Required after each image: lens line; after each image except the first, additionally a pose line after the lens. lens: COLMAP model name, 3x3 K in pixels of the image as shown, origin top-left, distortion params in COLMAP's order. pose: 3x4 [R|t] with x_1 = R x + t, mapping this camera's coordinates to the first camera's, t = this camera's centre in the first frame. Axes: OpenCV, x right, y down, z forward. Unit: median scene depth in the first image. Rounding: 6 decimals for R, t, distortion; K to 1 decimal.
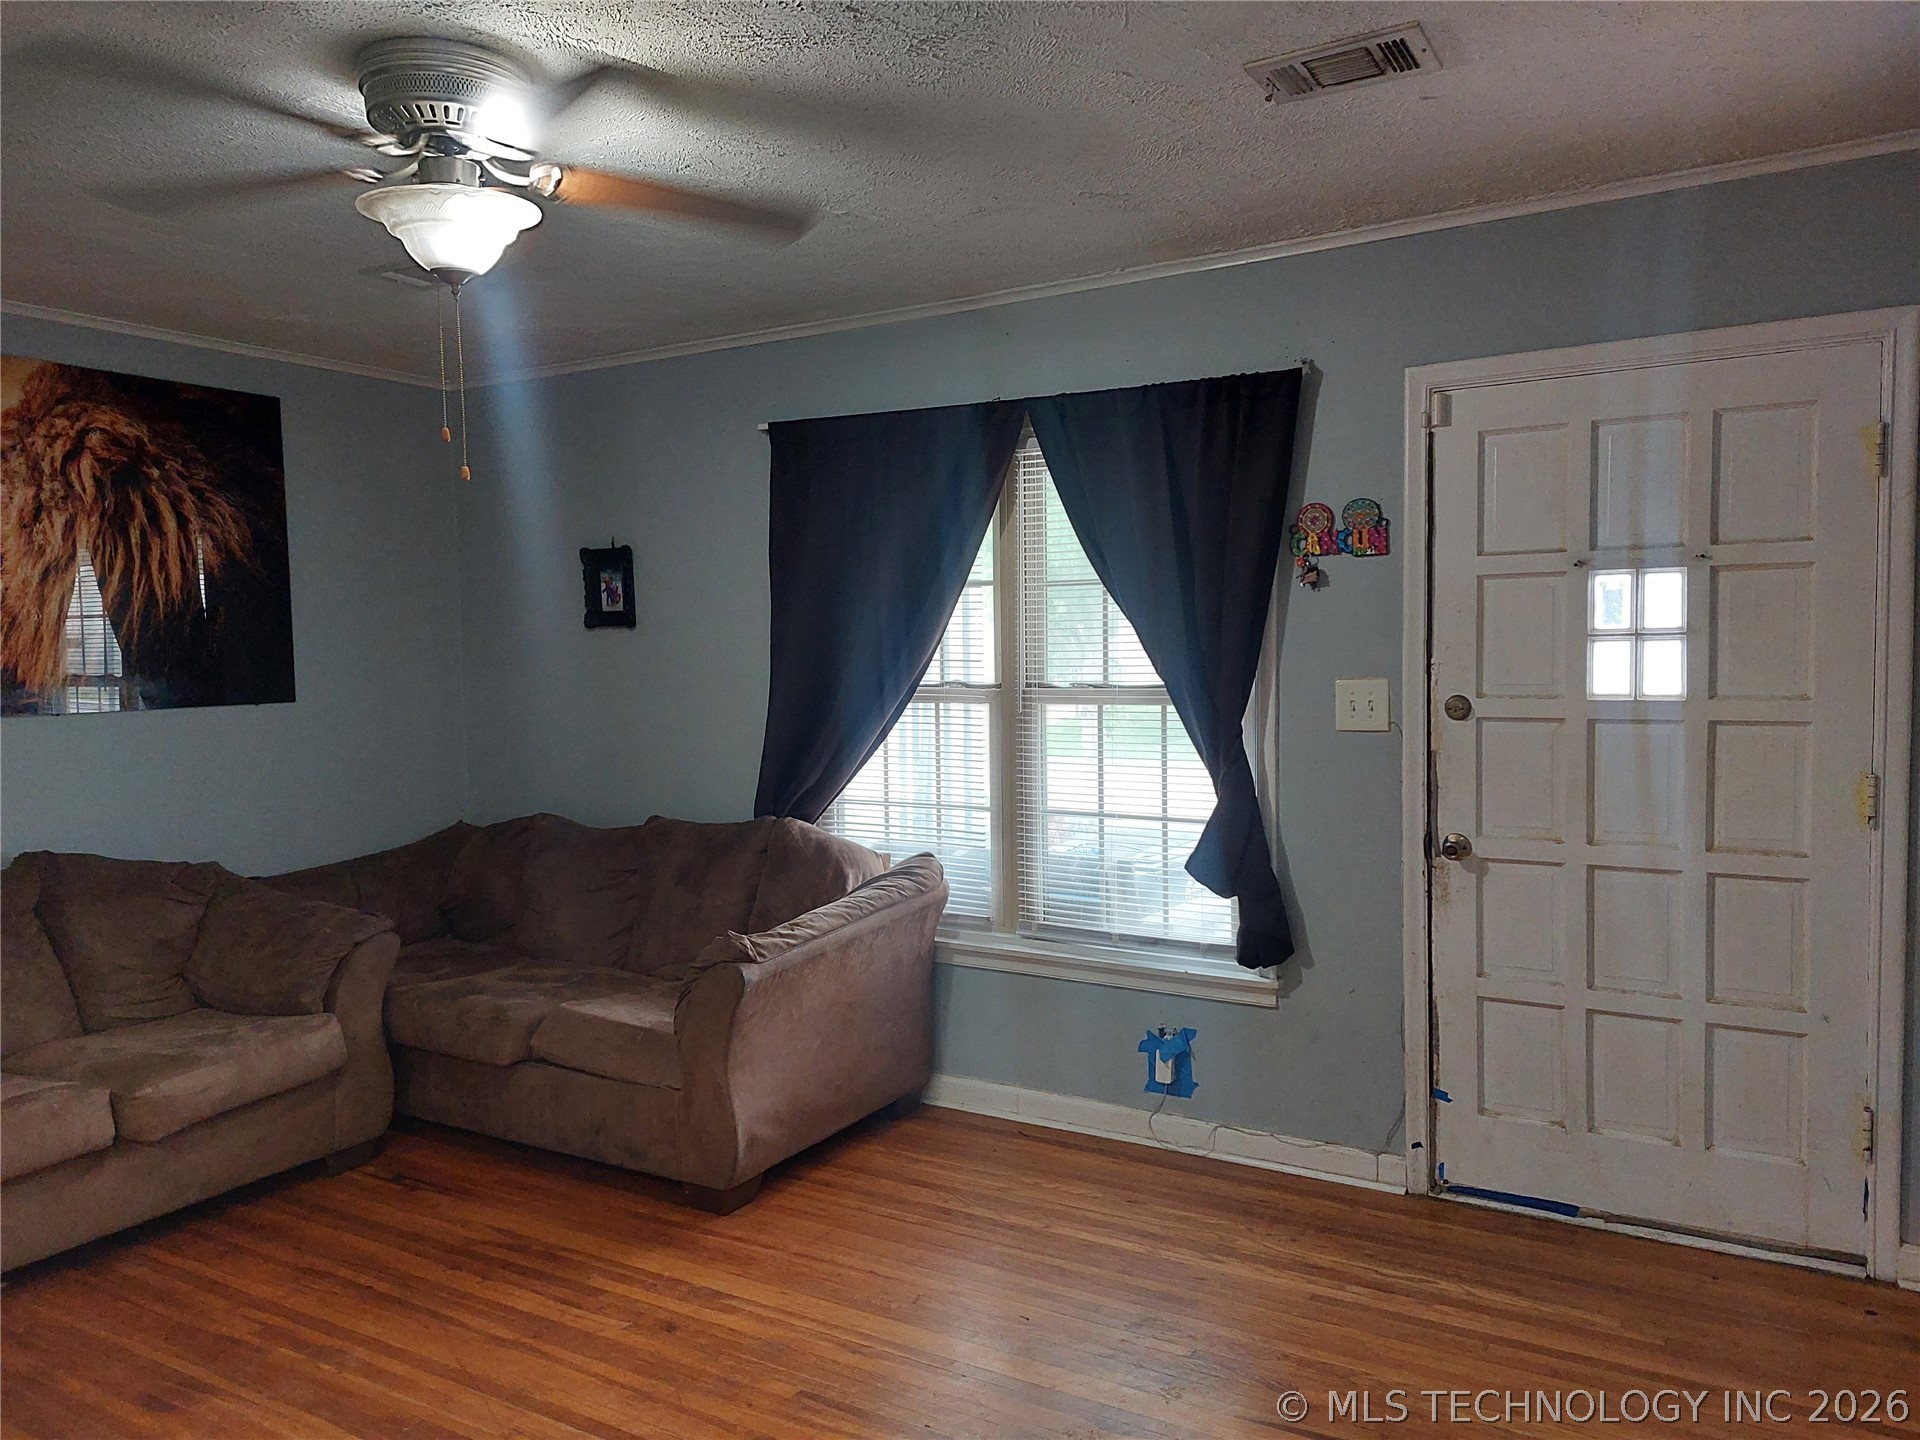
lens RADIAL K [[1374.3, 0, 968.2], [0, 1374.3, 728.0], [0, 0, 1]] dist [0.097299, -0.095402]
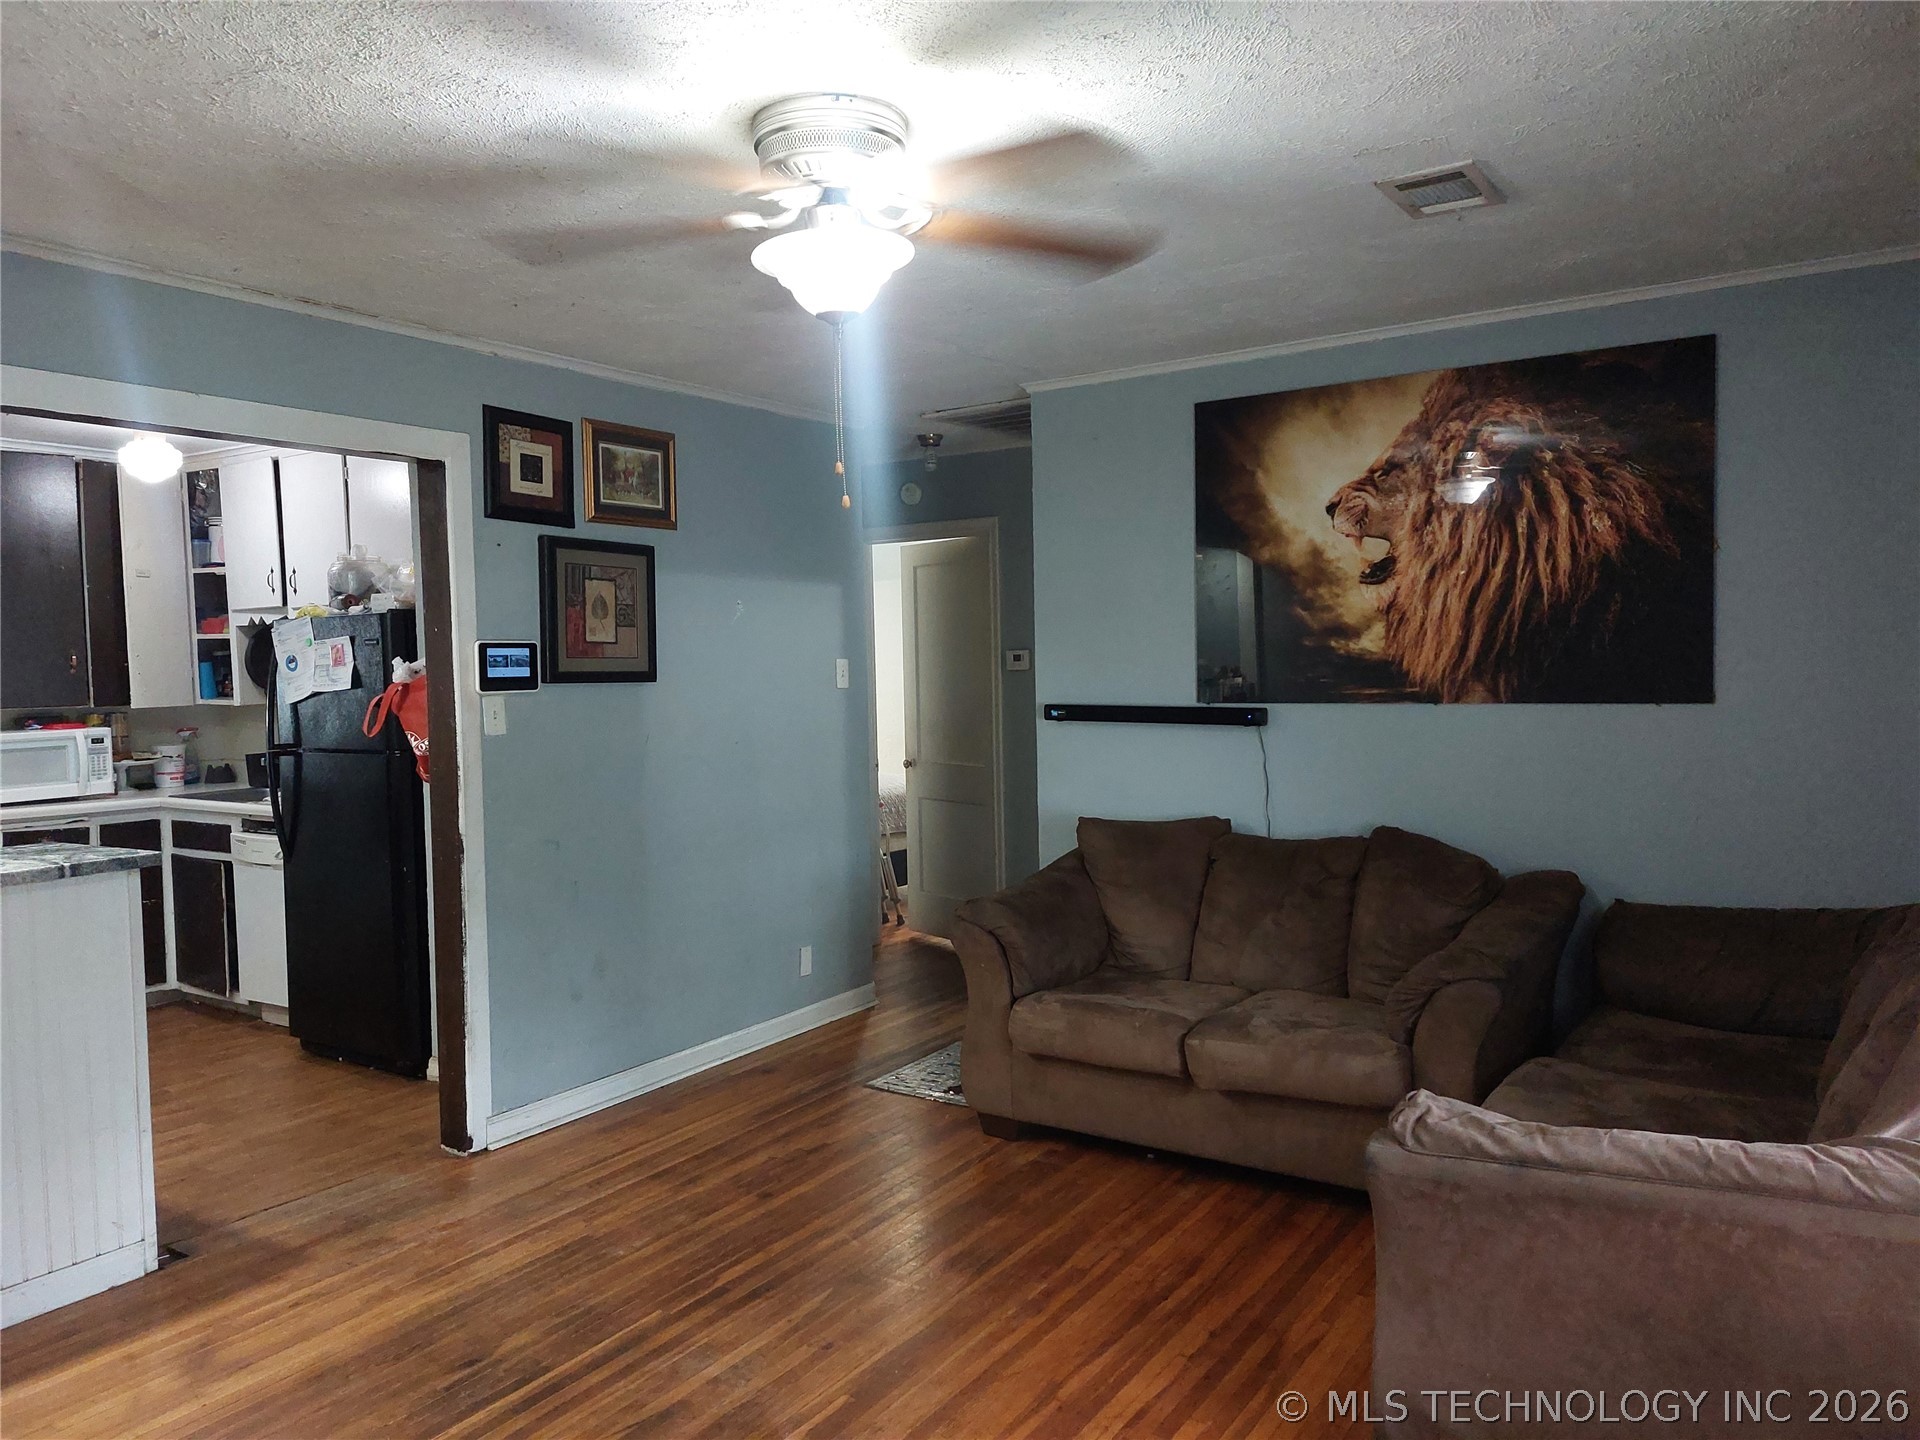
lens RADIAL K [[1376.6, 0, 961.4], [0, 1376.6, 717.4], [0, 0, 1]] dist [0.091489, -0.097018]
pose [[-0.046031, 0.065095, -0.996817, 0.464731], [-0.039947, 0.996956, 0.066949, -0.061549], [0.998141, 0.042902, -0.043291, 0.765581]]
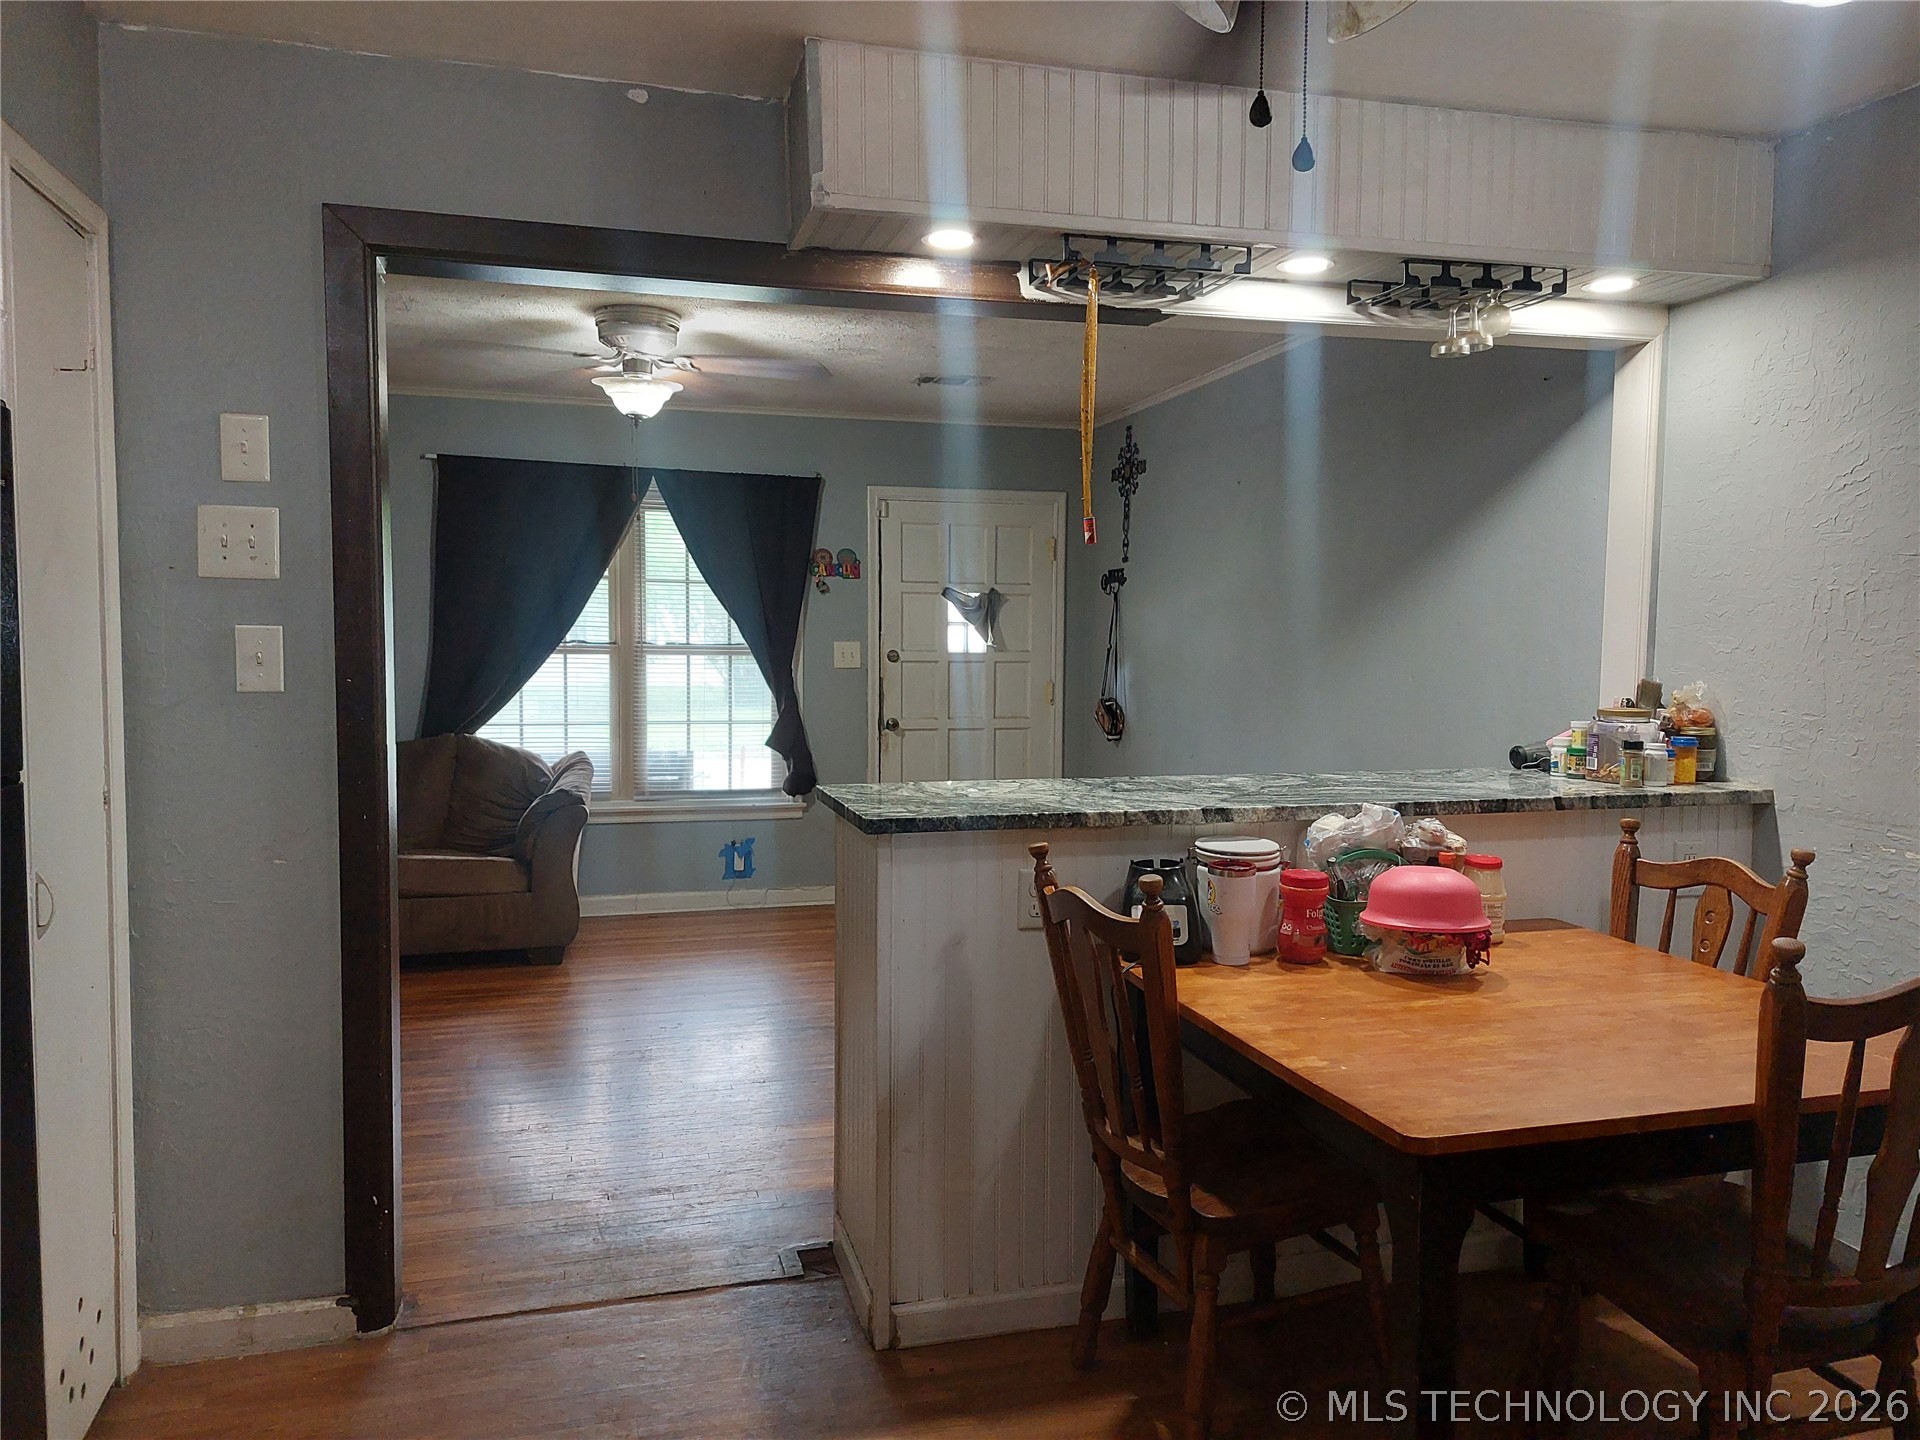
lens RADIAL K [[1371.9, 0, 968.6], [0, 1371.9, 711.8], [0, 0, 1]] dist [0.093525, -0.102217]
pose [[0.684866, -0.018813, 0.728426, -0.962793], [0.025478, 0.999674, 0.001865, 0.061652], [-0.728223, 0.017282, 0.685122, -0.426327]]
